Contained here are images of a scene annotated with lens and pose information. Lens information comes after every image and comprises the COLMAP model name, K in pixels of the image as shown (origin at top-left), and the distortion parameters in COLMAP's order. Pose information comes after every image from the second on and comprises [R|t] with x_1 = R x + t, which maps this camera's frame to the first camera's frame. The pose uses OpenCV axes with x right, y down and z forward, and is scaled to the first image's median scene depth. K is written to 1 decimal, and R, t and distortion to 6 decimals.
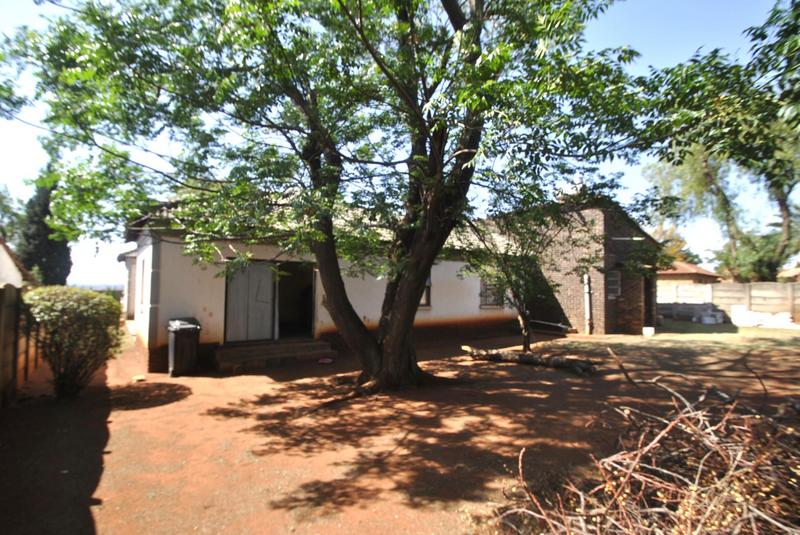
lens RADIAL K [[371.2, 0, 401.8], [0, 371.2, 267.5], [0, 0, 1]] dist [-0.003404, -0.000196]
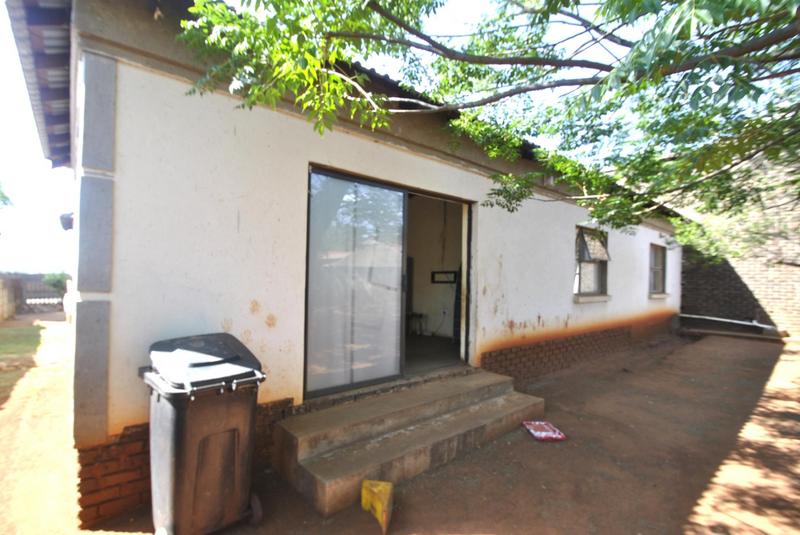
lens RADIAL K [[371.2, 0, 398.4], [0, 371.2, 268.7], [0, 0, 1]] dist [-0.003404, -0.000196]
pose [[0.998820, 0.005300, 0.048285, -0.419214], [-0.007199, 0.999204, 0.039244, 0.063771], [-0.048039, -0.039546, 0.998062, 0.659457]]
